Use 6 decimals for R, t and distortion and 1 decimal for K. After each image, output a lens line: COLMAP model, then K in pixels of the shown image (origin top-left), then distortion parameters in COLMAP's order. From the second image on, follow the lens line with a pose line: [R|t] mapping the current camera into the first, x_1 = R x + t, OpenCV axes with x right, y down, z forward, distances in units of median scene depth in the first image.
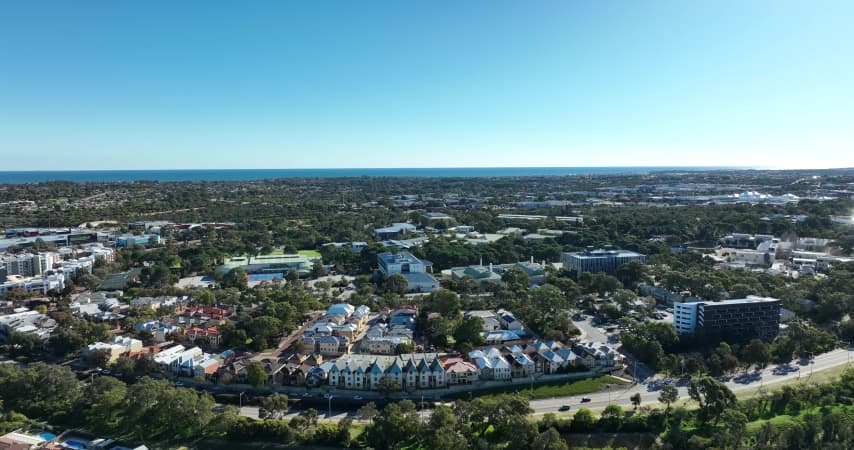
lens RADIAL K [[595.8, 0, 432.0], [0, 595.8, 226.3], [0, 0, 1]] dist [-0.004579, 0.009406]
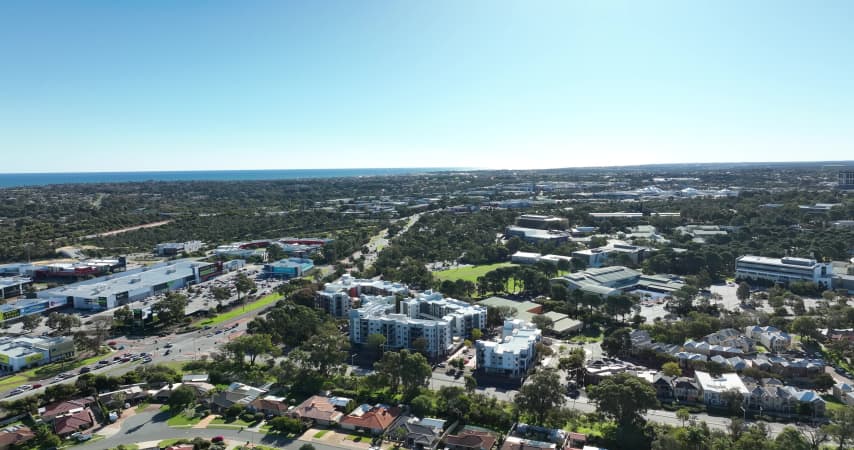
lens RADIAL K [[595.8, 0, 432.0], [0, 595.8, 226.3], [0, 0, 1]] dist [-0.004579, 0.009406]
pose [[0.910210, -0.048945, 0.411244, -0.751558], [0.050145, 0.998711, 0.007877, -0.028343], [-0.411099, 0.013452, 0.911491, 0.307768]]
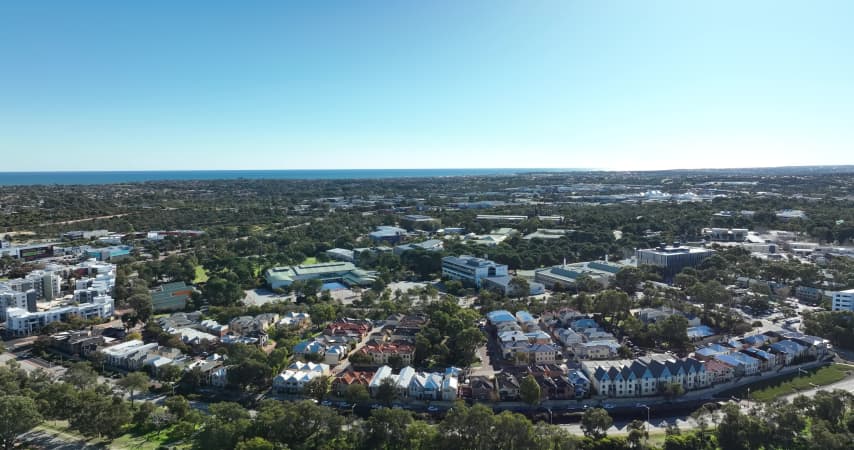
lens RADIAL K [[595.8, 0, 432.0], [0, 595.8, 226.3], [0, 0, 1]] dist [-0.004579, 0.009406]
pose [[0.972603, -0.023387, 0.231294, -0.278395], [0.024070, 0.999710, -0.000131, -0.004645], [-0.231224, 0.005694, 0.972884, 0.055379]]
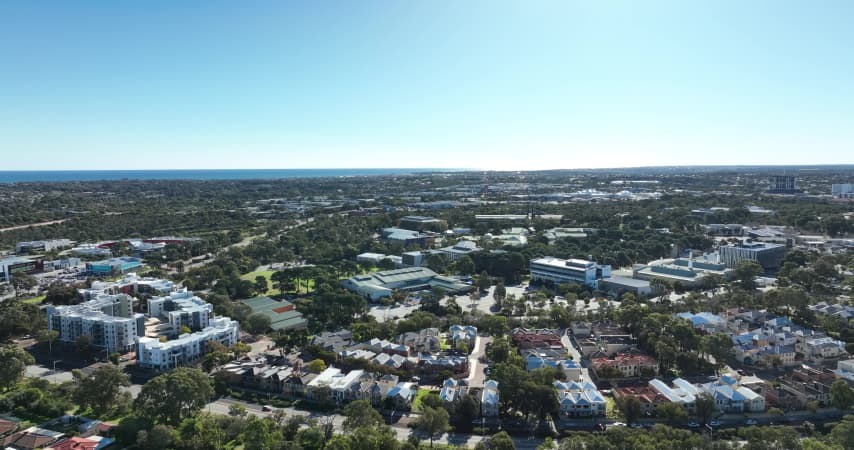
lens RADIAL K [[595.8, 0, 432.0], [0, 595.8, 226.3], [0, 0, 1]] dist [-0.004579, 0.009406]
pose [[0.908538, -0.041690, 0.415716, -0.521521], [0.042737, 0.999063, 0.006791, -0.016662], [-0.415610, 0.011597, 0.909469, 0.185526]]
